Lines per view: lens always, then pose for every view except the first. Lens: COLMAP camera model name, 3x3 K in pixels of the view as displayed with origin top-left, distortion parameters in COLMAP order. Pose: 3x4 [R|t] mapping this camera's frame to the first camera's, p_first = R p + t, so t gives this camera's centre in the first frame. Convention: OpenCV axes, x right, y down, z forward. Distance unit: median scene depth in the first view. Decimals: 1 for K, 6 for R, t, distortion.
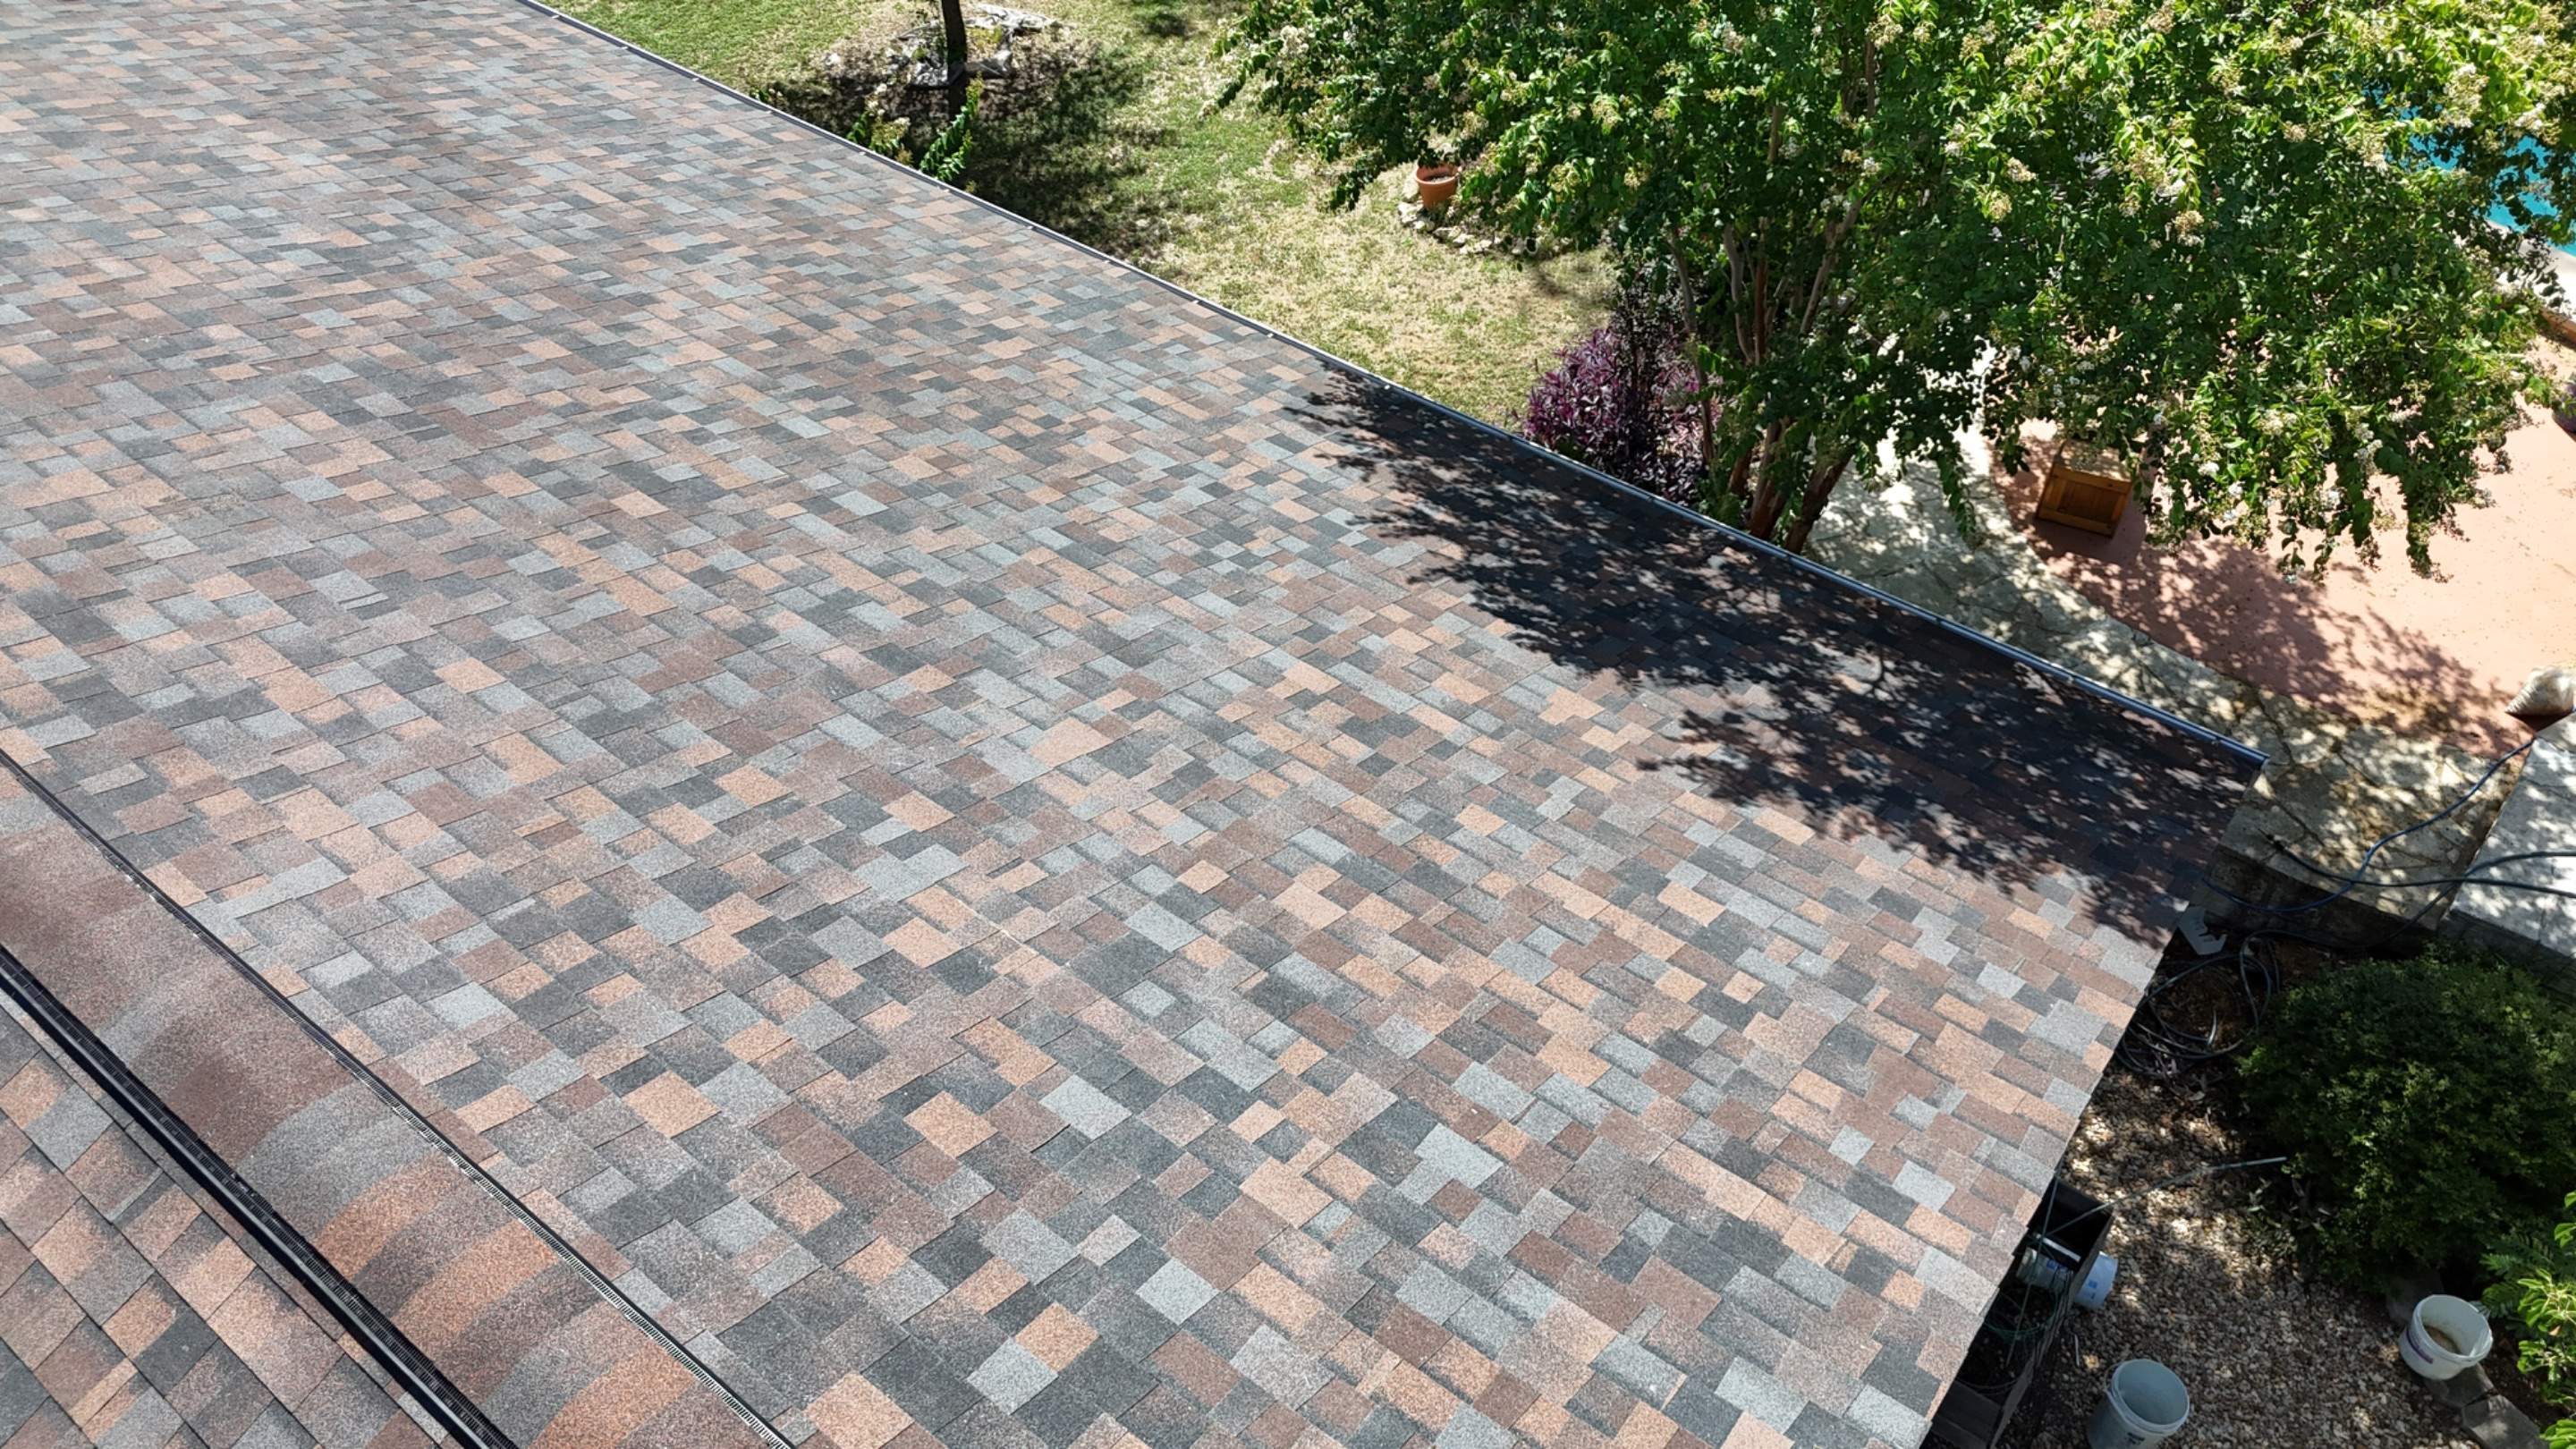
lens RADIAL K [[1894.0, 0, 1279.4], [0, 1894.0, 738.7], [0, 0, 1]] dist [0.073624, -0.075748]
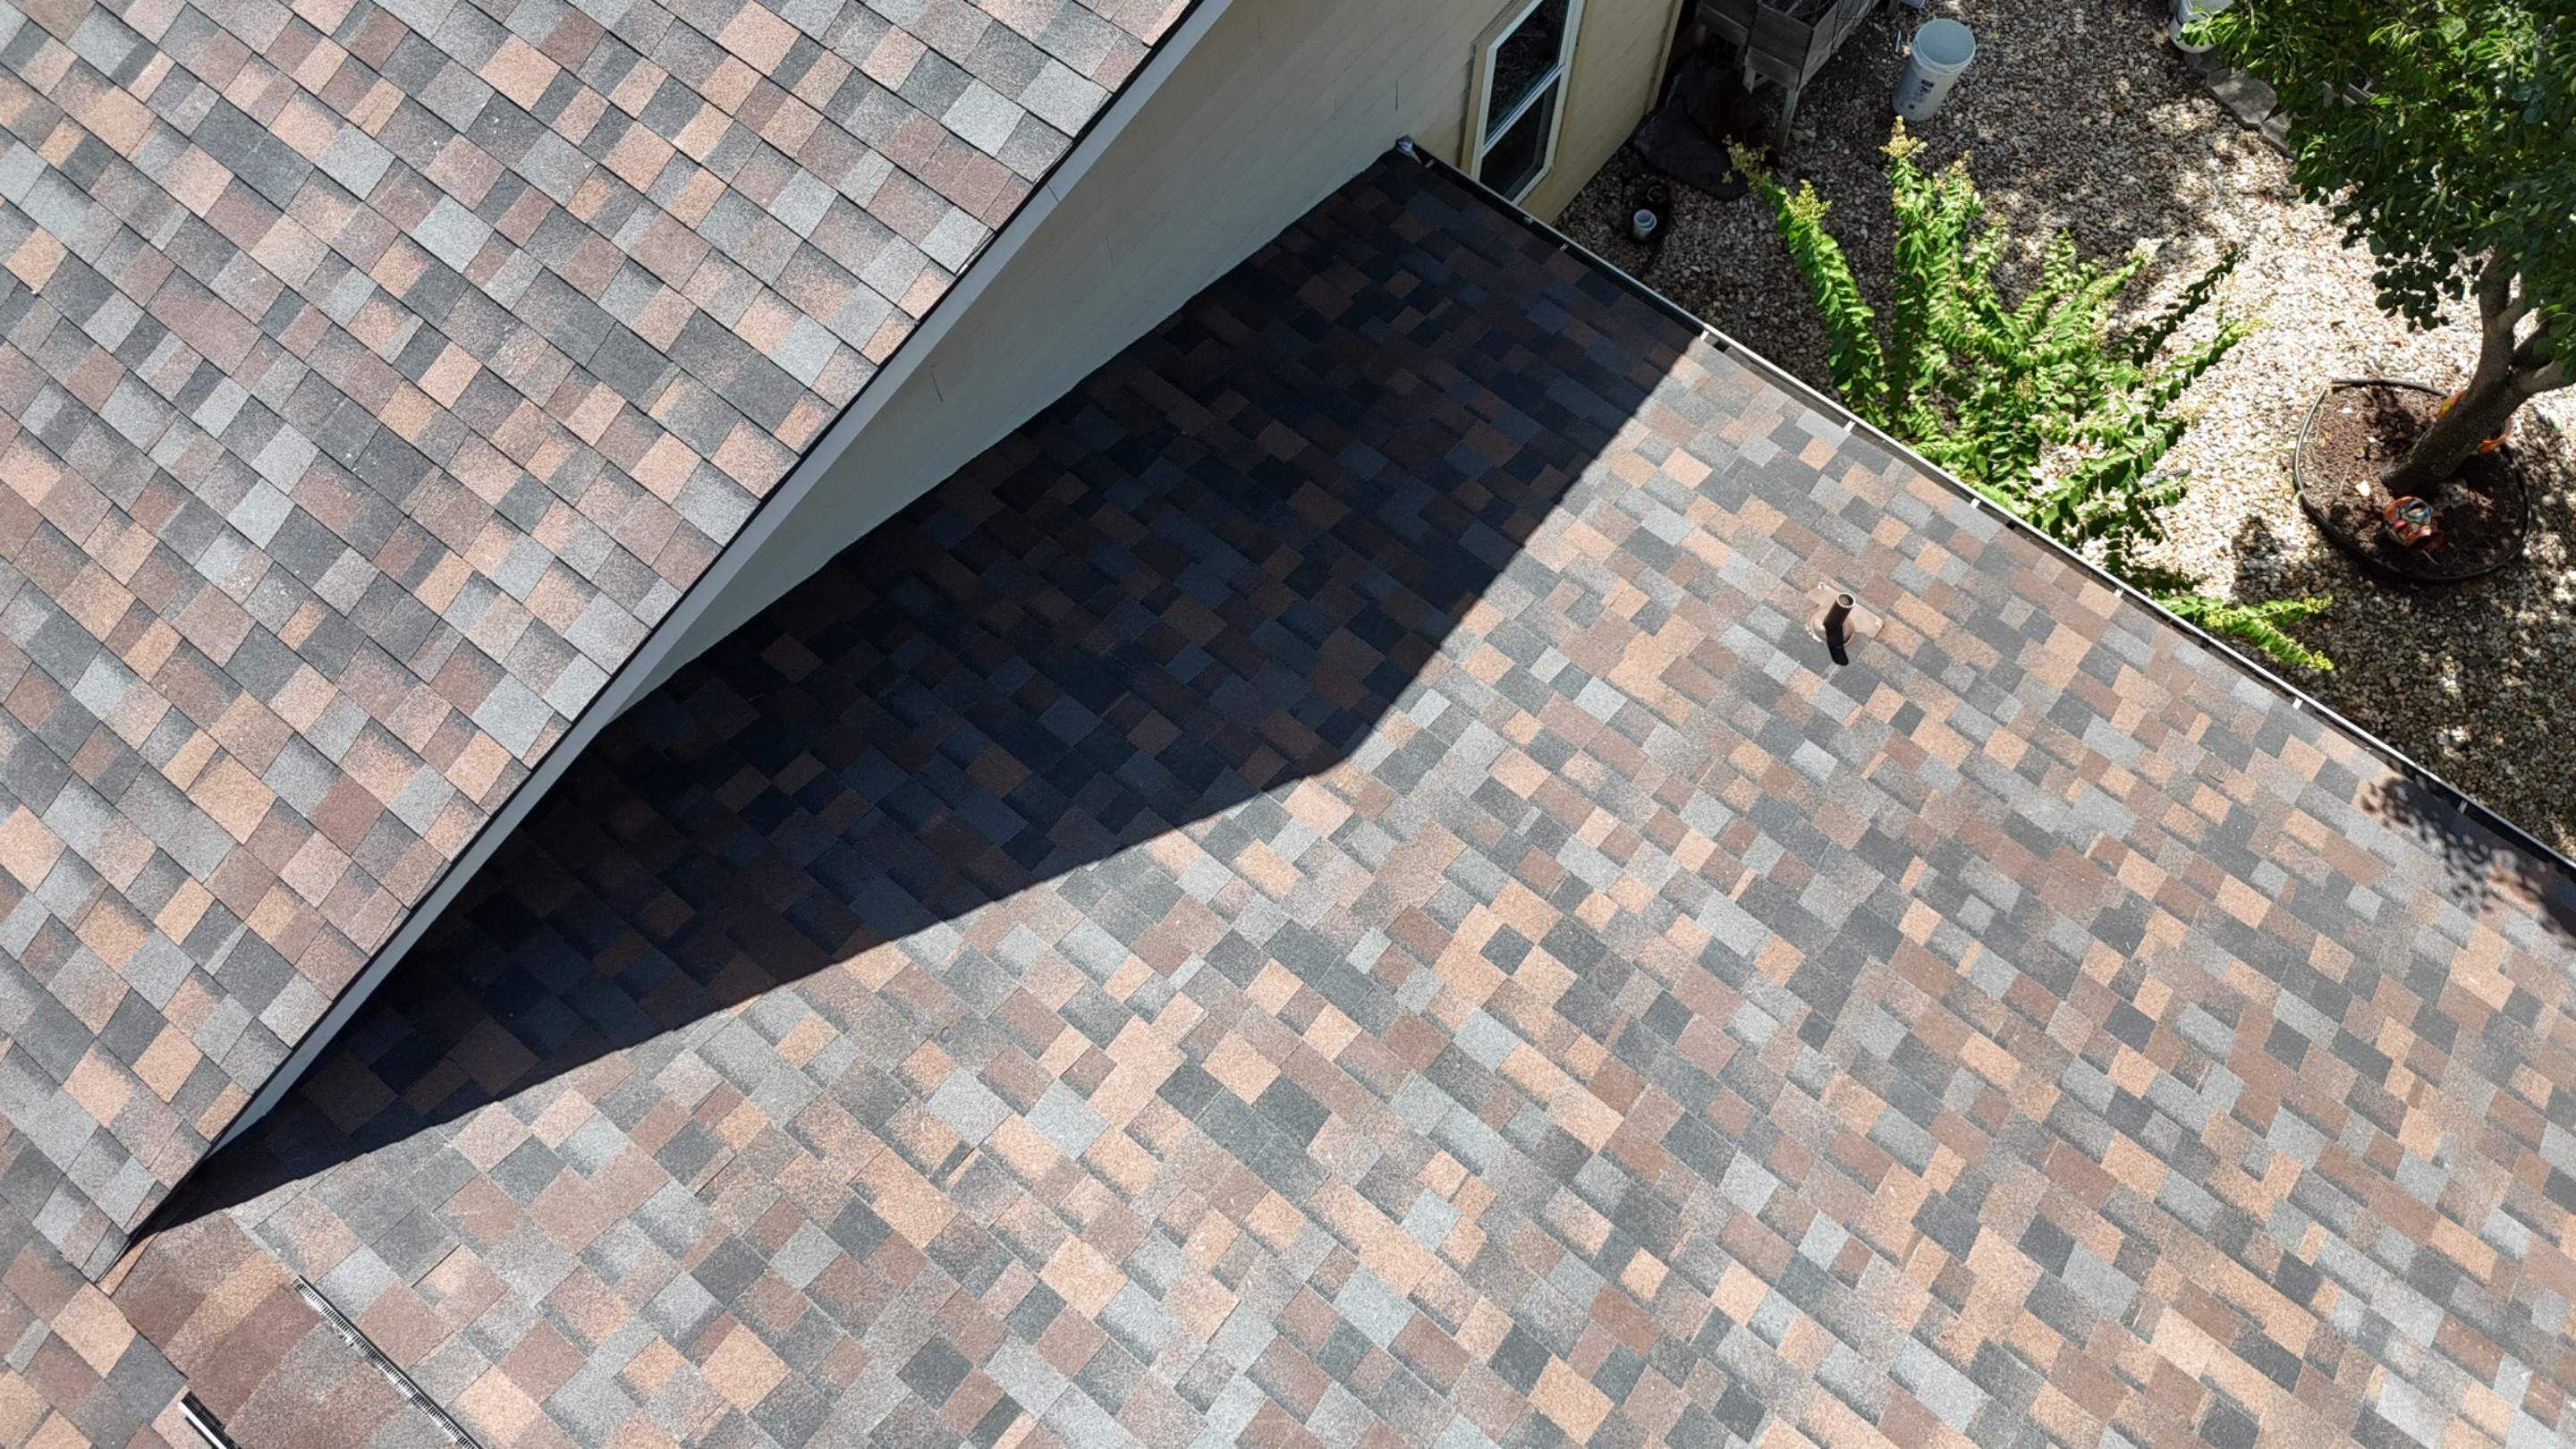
lens RADIAL K [[1894.0, 0, 1279.4], [0, 1894.0, 738.7], [0, 0, 1]] dist [0.073624, -0.075748]
pose [[0.999998, 0.001543, 0.001544, 0.037615], [-0.002022, 0.921185, 0.389120, 0.289445], [-0.000822, -0.389122, 0.921186, -0.289826]]
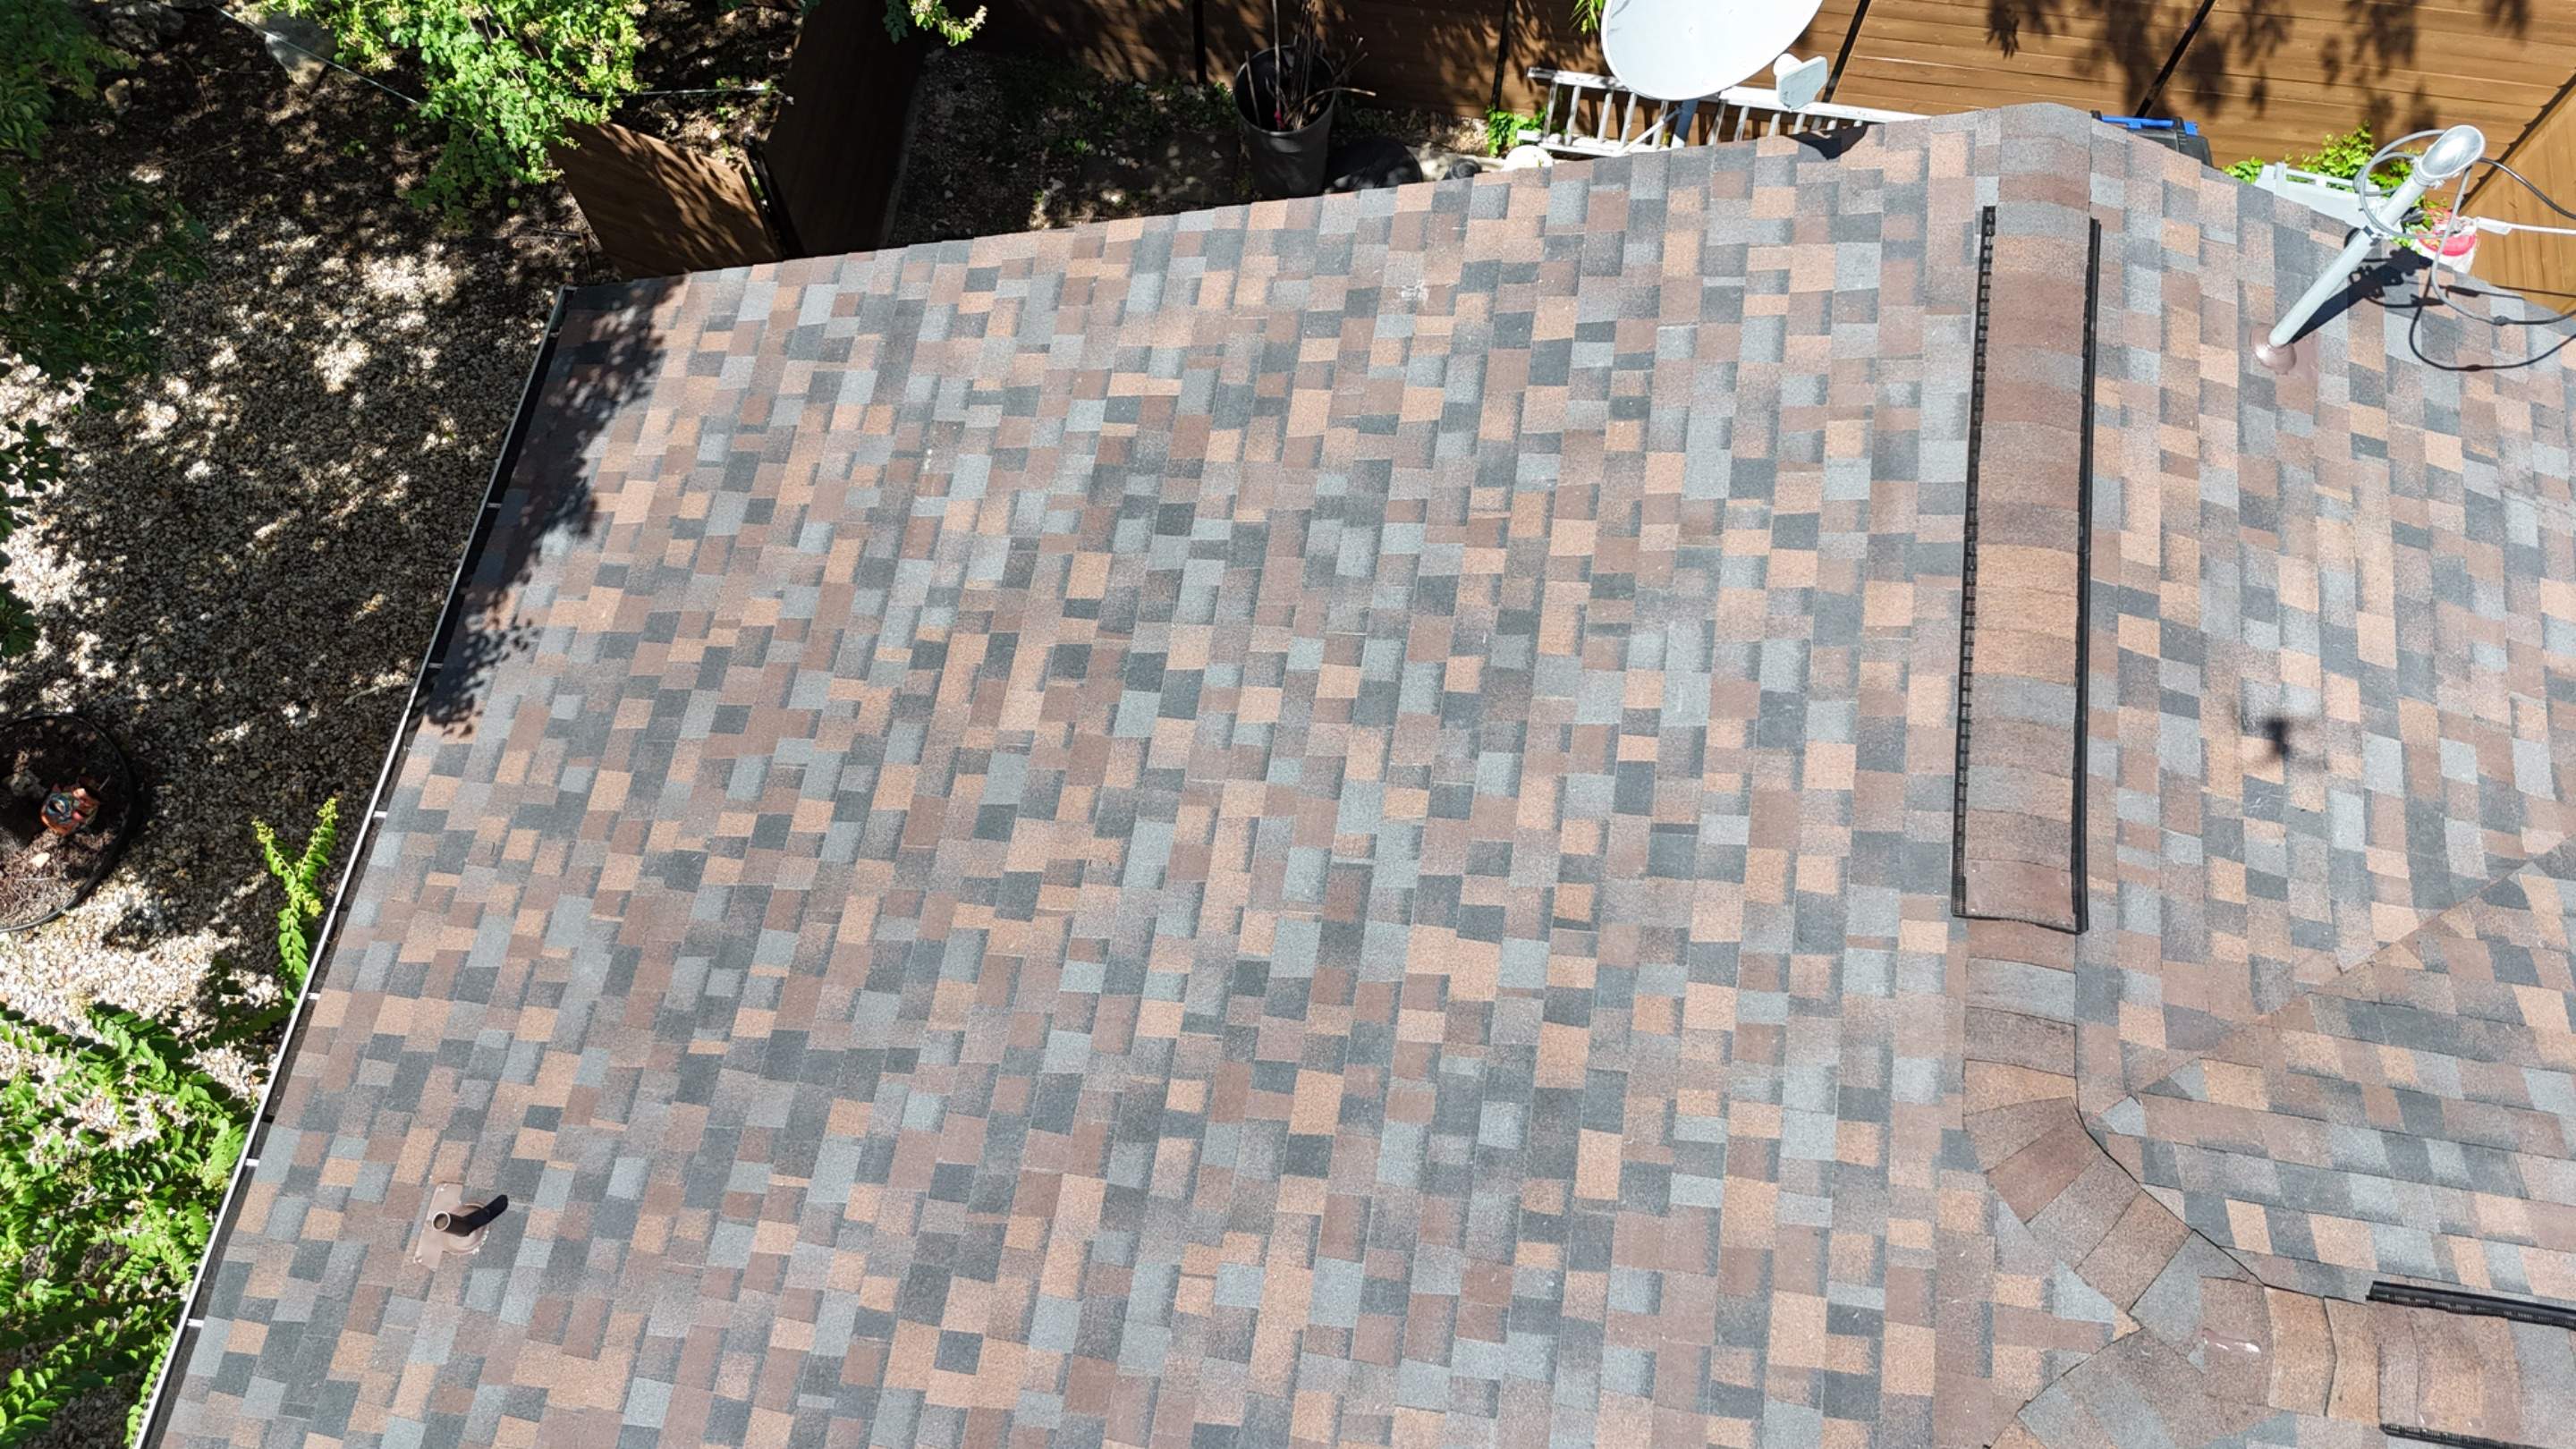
lens RADIAL K [[1903.7, 0, 1281.7], [0, 1903.7, 733.0], [0, 0, 1]] dist [0.076397, -0.082374]
pose [[-0.490309, -0.805120, 0.333736, 0.010838], [0.618758, -0.051891, 0.783866, 0.158383], [-0.613788, 0.590838, 0.523617, -0.256093]]
